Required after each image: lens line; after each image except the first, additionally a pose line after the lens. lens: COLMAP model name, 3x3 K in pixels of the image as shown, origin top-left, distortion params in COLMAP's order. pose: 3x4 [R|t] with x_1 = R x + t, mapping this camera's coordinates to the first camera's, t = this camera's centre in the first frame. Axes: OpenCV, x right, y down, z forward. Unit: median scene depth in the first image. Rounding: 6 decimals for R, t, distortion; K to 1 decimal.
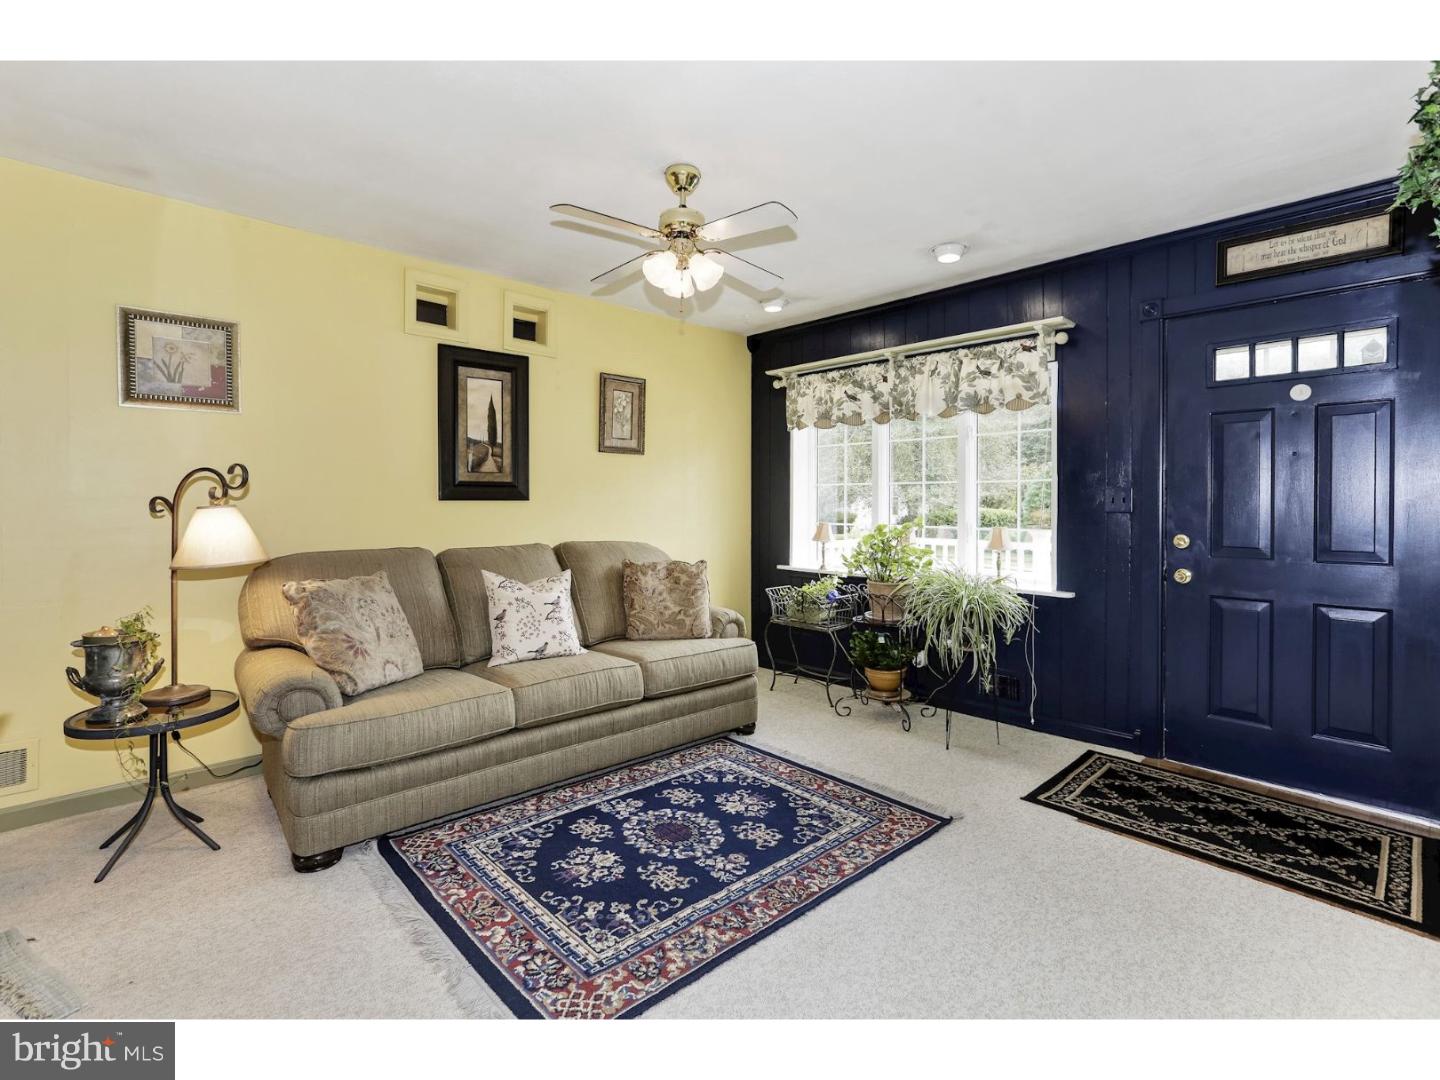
lens RADIAL K [[675.7, 0, 718.2], [0, 675.7, 529.2], [0, 0, 1]] dist [-0.046242, 0.026494]
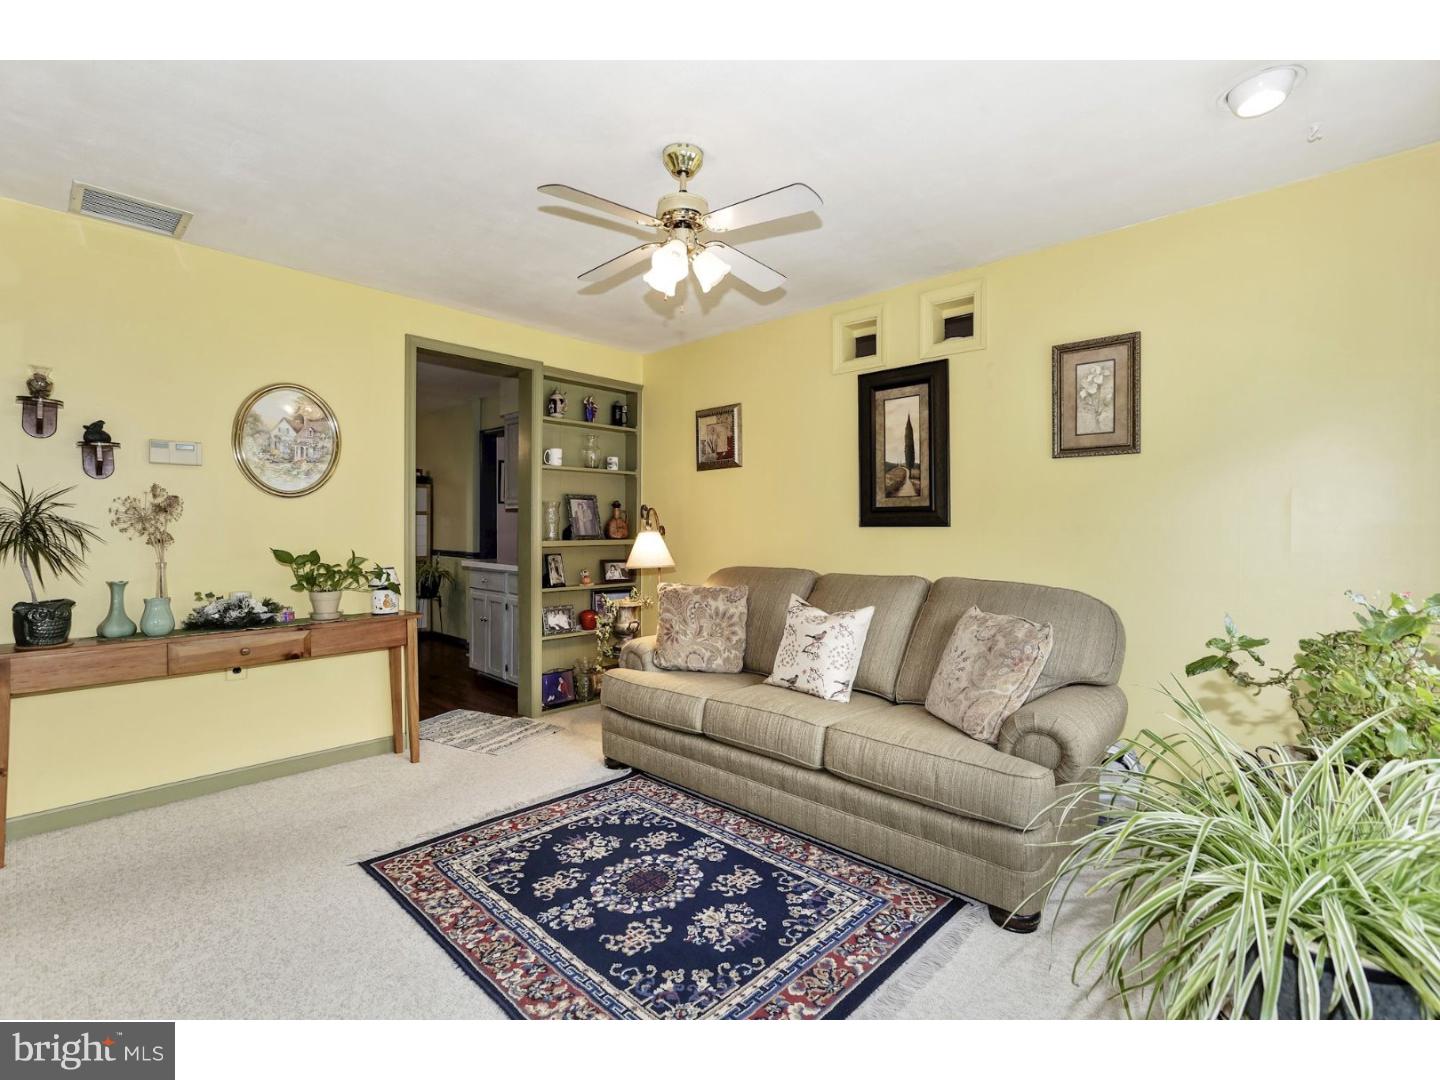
lens RADIAL K [[669.7, 0, 721.9], [0, 669.7, 547.3], [0, 0, 1]] dist [-0.015459, 0.000377]
pose [[0.069940, 0.027901, -0.997161, 0.765277], [-0.037034, 0.998992, 0.025355, -0.037632], [0.996863, 0.035156, 0.070903, 0.912281]]
